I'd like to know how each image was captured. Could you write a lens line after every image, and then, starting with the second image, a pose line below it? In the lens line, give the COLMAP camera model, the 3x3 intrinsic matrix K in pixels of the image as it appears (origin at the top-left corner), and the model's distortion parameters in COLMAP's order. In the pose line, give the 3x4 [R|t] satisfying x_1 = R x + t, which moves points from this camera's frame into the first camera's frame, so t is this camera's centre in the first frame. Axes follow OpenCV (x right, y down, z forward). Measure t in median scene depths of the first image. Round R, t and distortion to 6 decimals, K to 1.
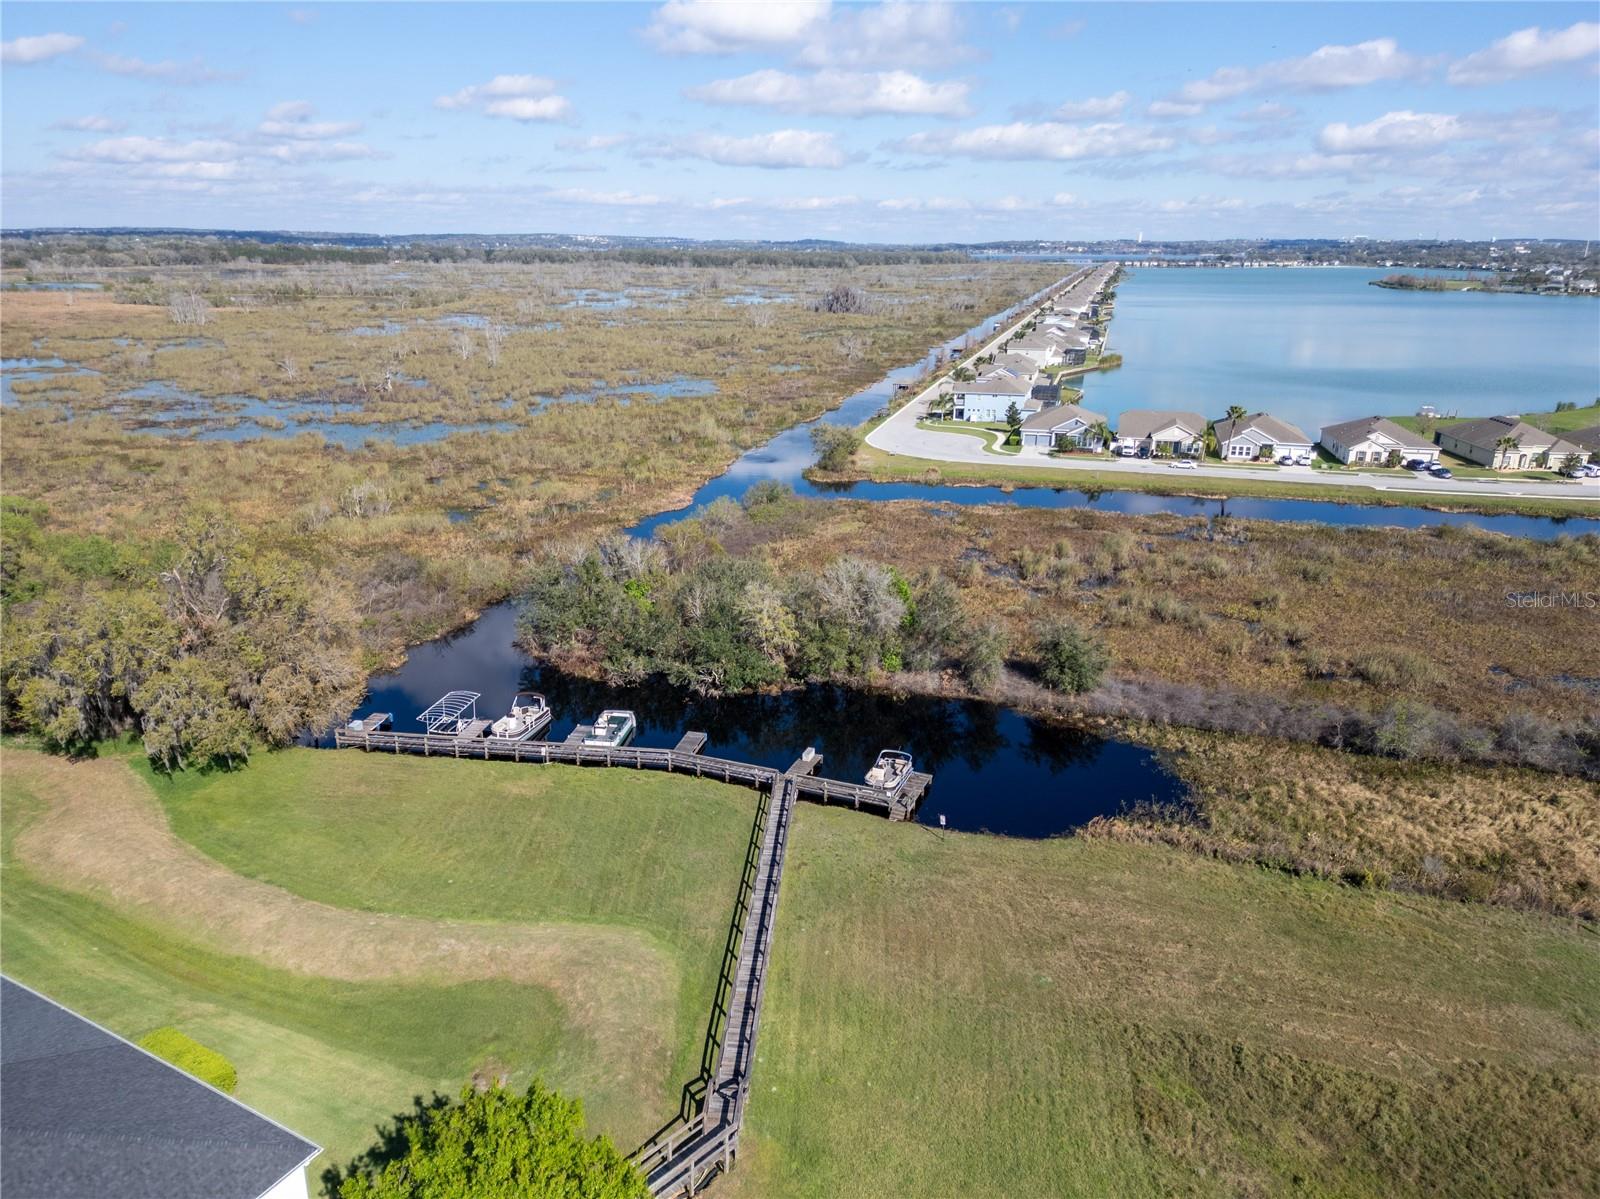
lens RADIAL K [[1116.1, 0, 797.2], [0, 1116.1, 600.7], [0, 0, 1]] dist [0.064289, -0.058244]
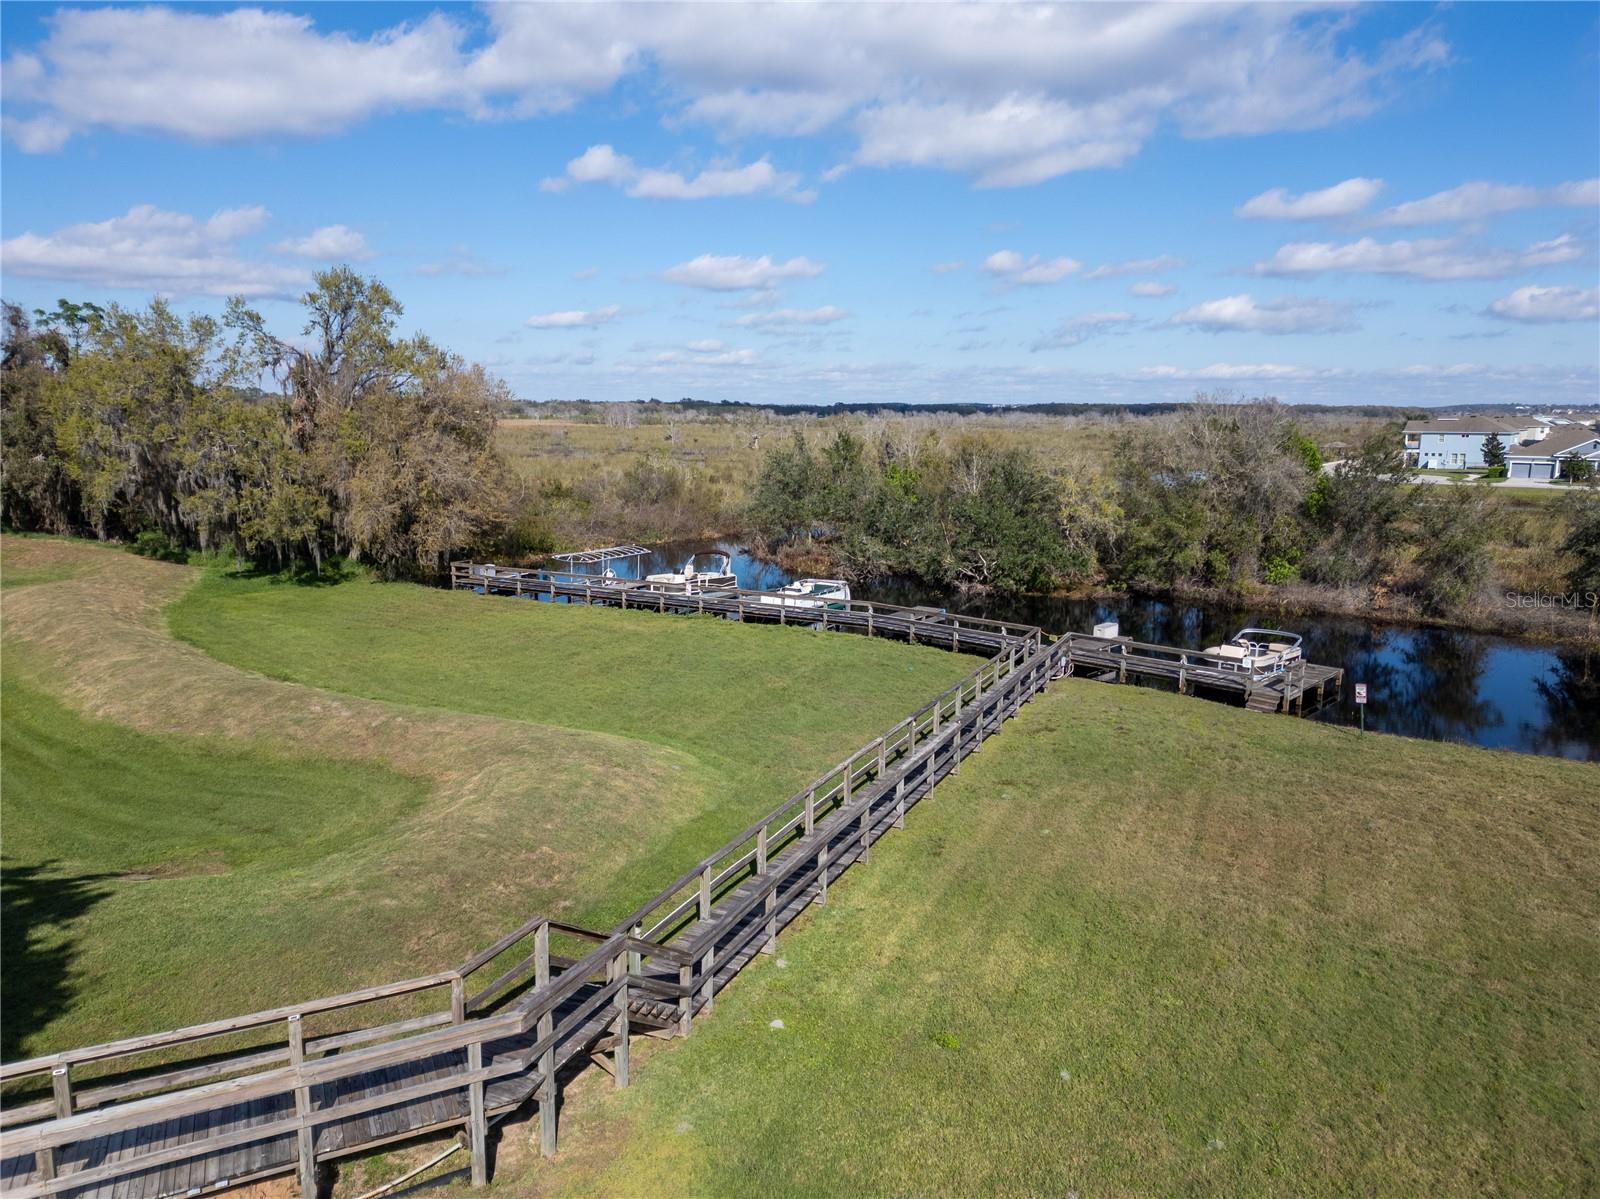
lens RADIAL K [[1116.1, 0, 797.2], [0, 1116.1, 600.7], [0, 0, 1]] dist [0.064289, -0.058244]
pose [[0.937194, 0.055712, -0.344331, 0.022943], [-0.103593, 0.987078, -0.122251, 0.081964], [0.333071, 0.150243, 0.930855, 0.156479]]
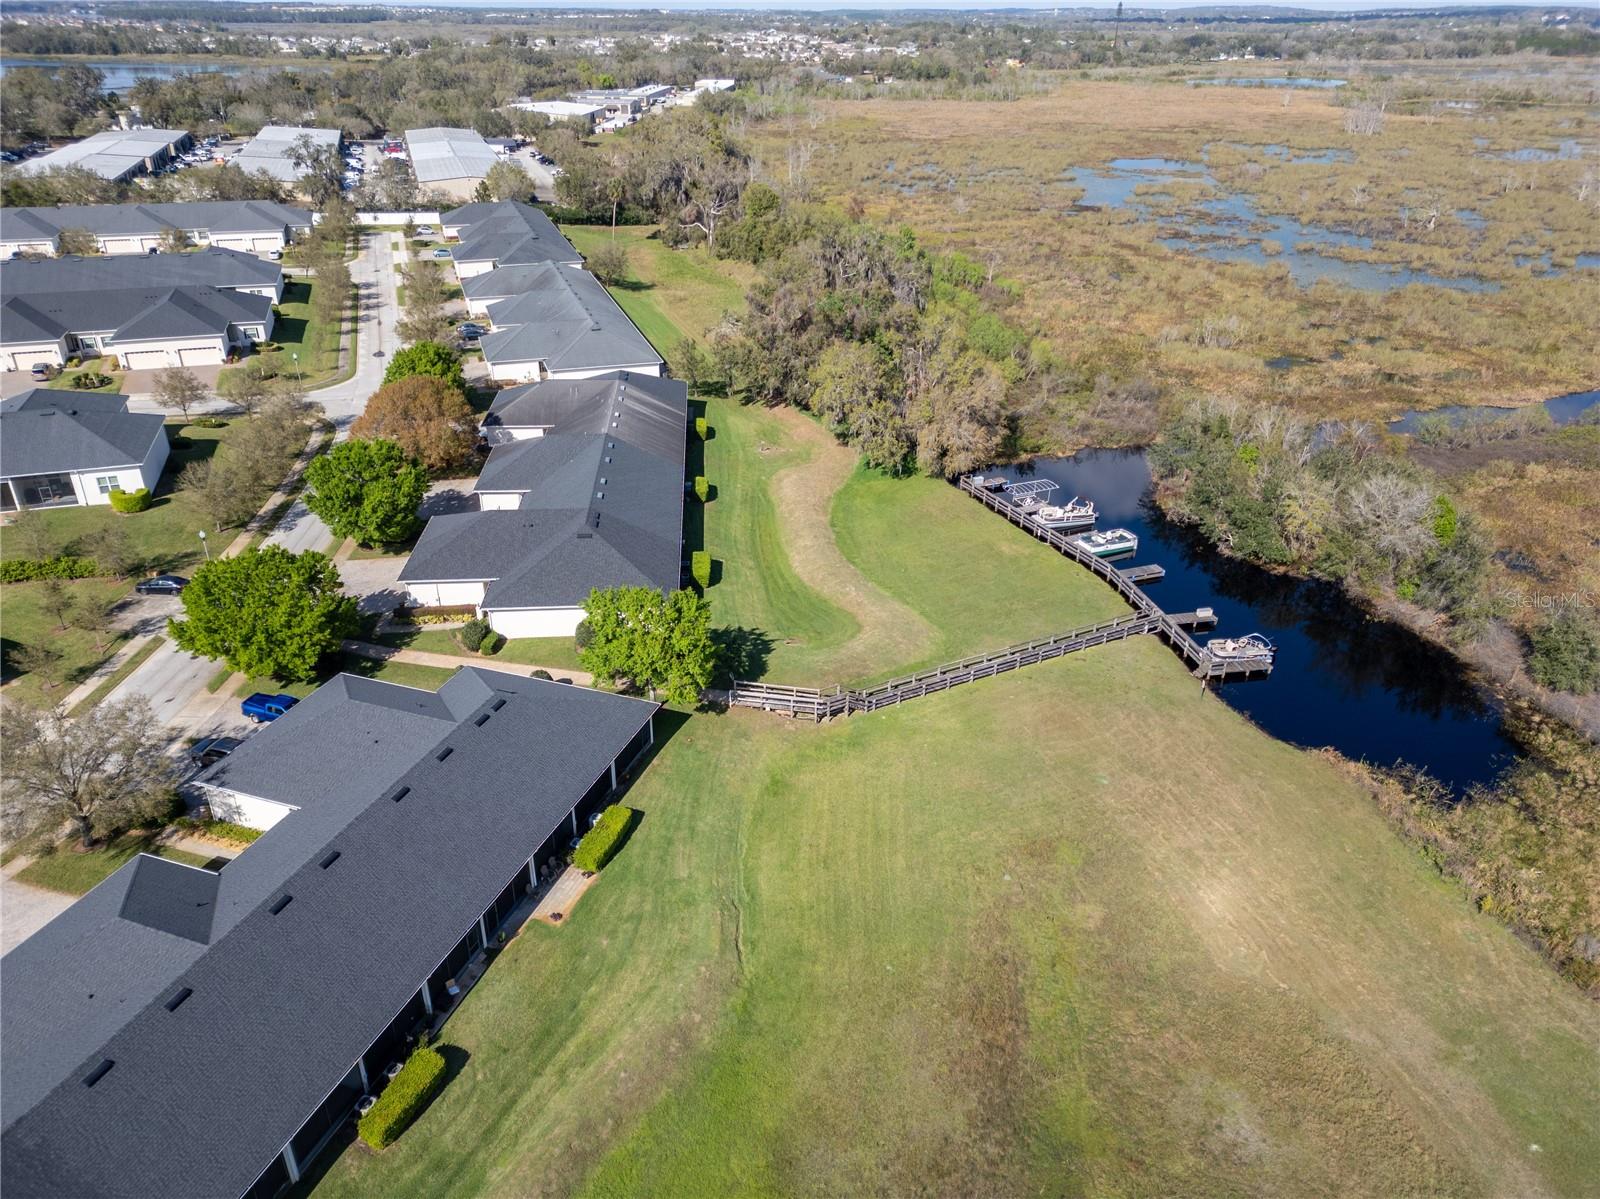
lens RADIAL K [[1113.1, 0, 802.2], [0, 1113.1, 606.1], [0, 0, 1]] dist [0.075830, -0.080992]
pose [[0.553308, 0.385315, -0.738500, 0.255487], [-0.256779, 0.922303, 0.288828, -0.040761], [0.792411, 0.029820, 0.609258, -0.029064]]
